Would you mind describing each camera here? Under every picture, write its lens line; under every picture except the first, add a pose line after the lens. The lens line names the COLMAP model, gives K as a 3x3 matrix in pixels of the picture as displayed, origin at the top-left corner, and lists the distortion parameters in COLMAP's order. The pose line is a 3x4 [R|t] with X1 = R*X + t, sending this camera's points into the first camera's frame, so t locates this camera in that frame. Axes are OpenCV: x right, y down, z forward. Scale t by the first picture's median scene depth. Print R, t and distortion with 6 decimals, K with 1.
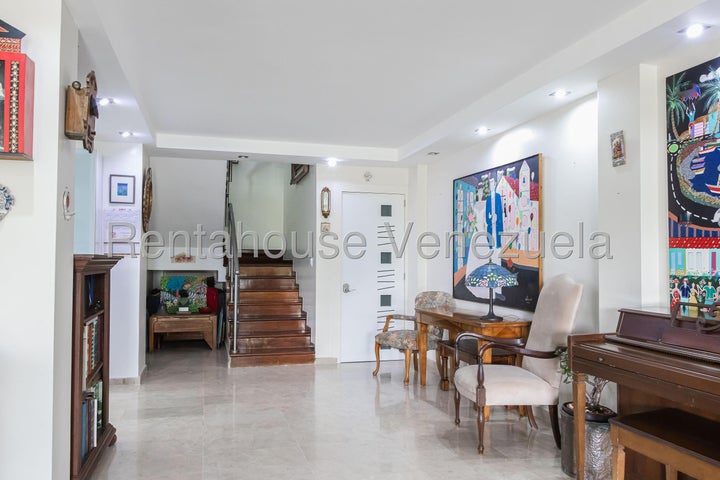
lens RADIAL K [[568.9, 0, 359.2], [0, 568.9, 241.3], [0, 0, 1]] dist [0.000804, -0.007149]
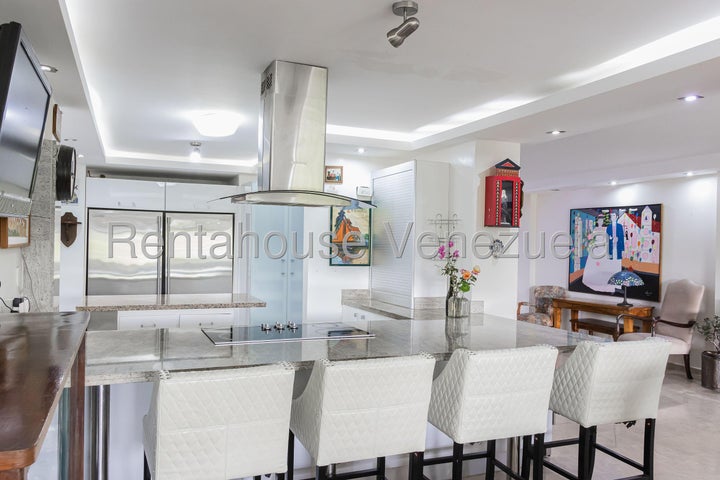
lens RADIAL K [[568.9, 0, 361.2], [0, 568.9, 241.3], [0, 0, 1]] dist [0.000804, -0.007149]
pose [[0.993768, 0.020081, 0.109641, -0.640107], [-0.022759, 0.999471, 0.023227, -0.058912], [-0.109116, -0.025577, 0.993700, -0.469006]]
